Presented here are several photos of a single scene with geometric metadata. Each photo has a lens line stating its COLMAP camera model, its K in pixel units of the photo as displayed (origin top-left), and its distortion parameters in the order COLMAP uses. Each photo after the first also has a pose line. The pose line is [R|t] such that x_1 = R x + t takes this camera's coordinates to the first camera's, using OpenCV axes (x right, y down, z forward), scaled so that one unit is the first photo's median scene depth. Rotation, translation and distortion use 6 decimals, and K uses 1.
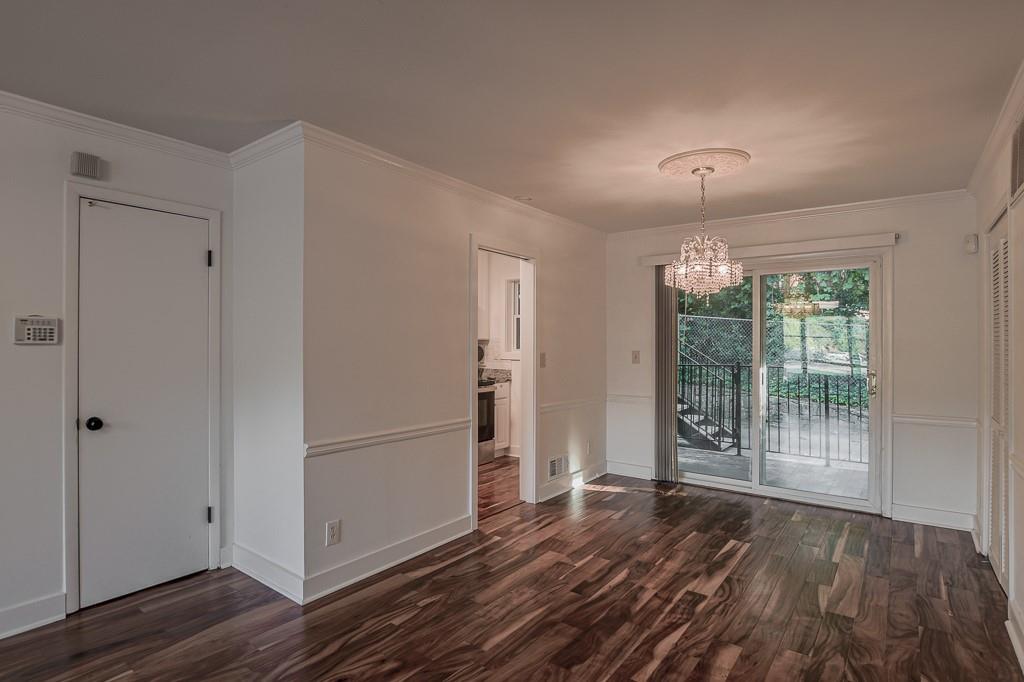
lens RADIAL K [[532.3, 0, 510.8], [0, 532.3, 340.6], [0, 0, 1]] dist [-0.021760, -0.001254]
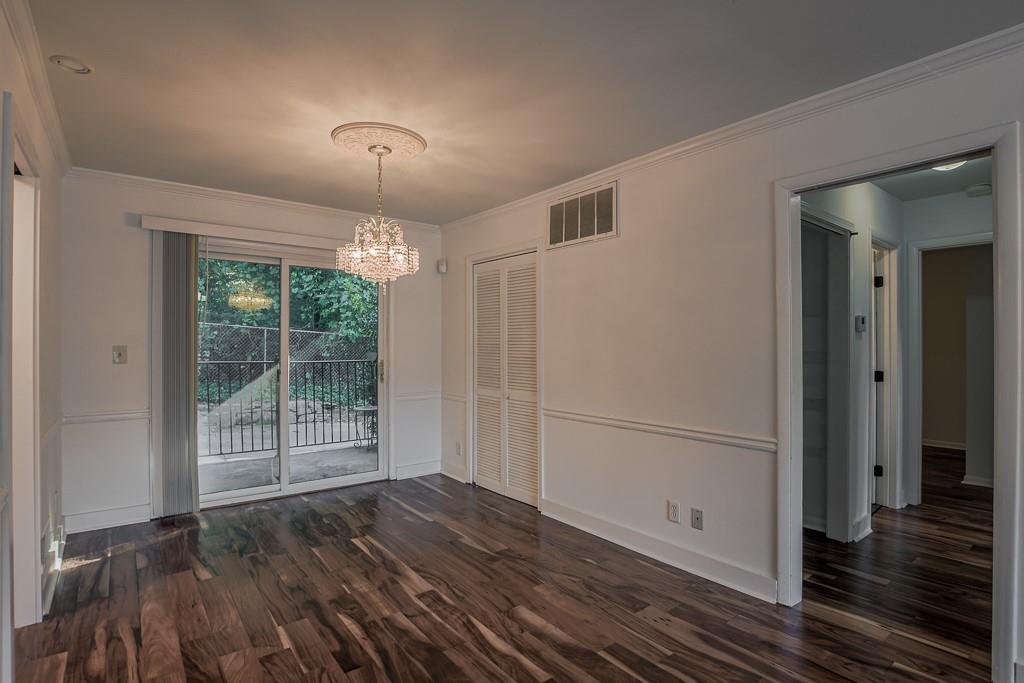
lens RADIAL K [[507.2, 0, 506.1], [0, 507.2, 342.4], [0, 0, 1]] dist [-0.023799, -0.000114]
pose [[0.264498, 0.000475, 0.964386, -0.423398], [-0.004941, 0.999987, 0.000863, 0.017888], [-0.964373, -0.004994, 0.264498, 0.528994]]
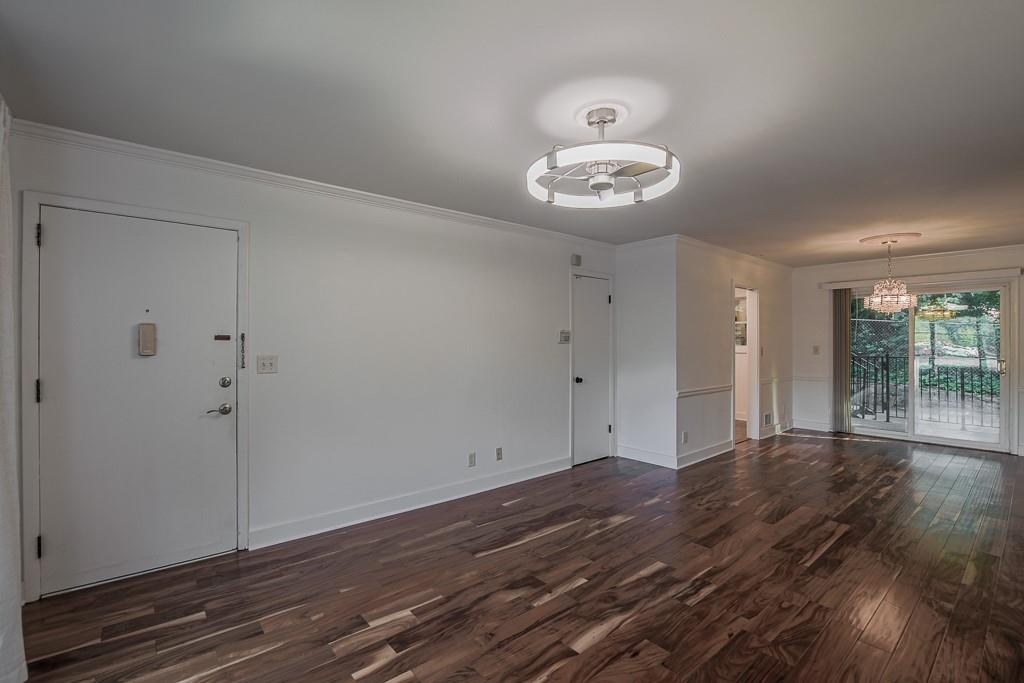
lens RADIAL K [[471.8, 0, 511.1], [0, 471.8, 342.3], [0, 0, 1]] dist [-0.017826, 0.000572]
pose [[0.977687, -0.004145, -0.210026, -0.519296], [0.005758, 0.999958, 0.007068, -0.008257], [0.209988, -0.008120, 0.977670, -0.745644]]
